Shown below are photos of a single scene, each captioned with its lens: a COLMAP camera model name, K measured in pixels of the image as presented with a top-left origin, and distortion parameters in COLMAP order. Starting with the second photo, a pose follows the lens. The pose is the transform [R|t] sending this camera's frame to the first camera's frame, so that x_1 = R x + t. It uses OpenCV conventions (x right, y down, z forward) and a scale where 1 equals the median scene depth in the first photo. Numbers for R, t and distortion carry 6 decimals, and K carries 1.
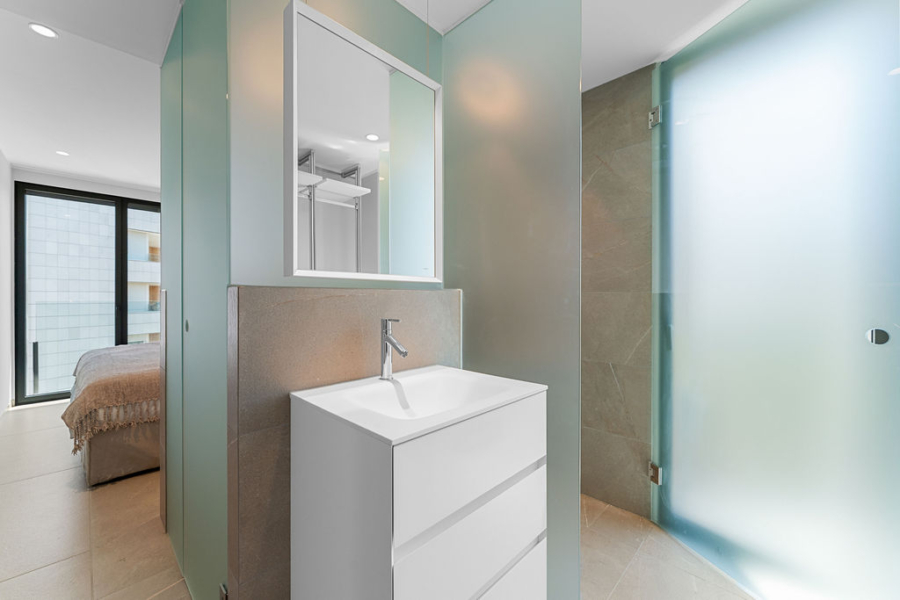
lens RADIAL K [[355.9, 0, 452.9], [0, 355.9, 297.3], [0, 0, 1]] dist [0.000695, 0.000035]
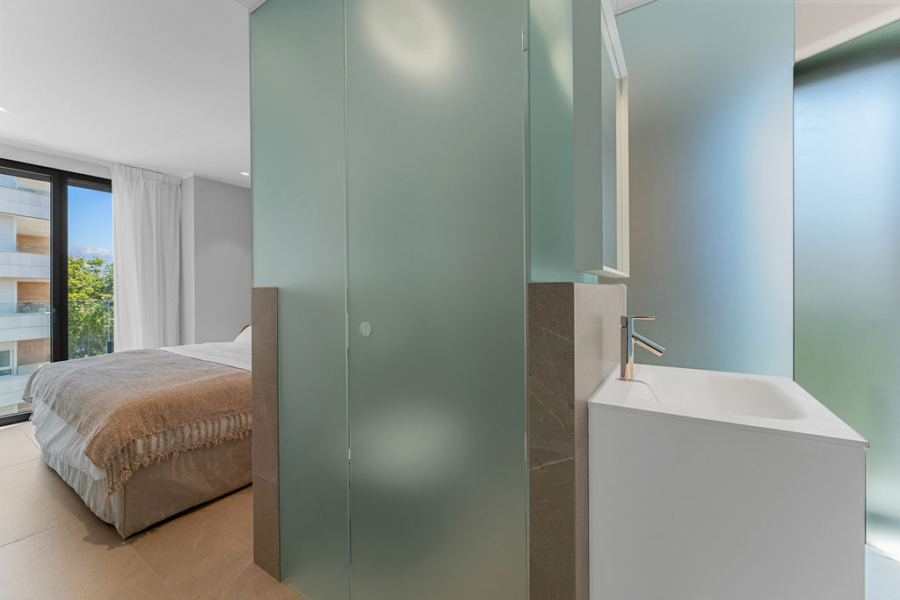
lens RADIAL K [[355.9, 0, 450.9], [0, 355.9, 294.2], [0, 0, 1]] dist [0.000695, 0.000035]
pose [[0.980358, -0.008946, 0.197023, -0.448121], [0.008147, 0.999955, 0.004866, -0.003934], [-0.197058, -0.003165, 0.980387, 0.091002]]
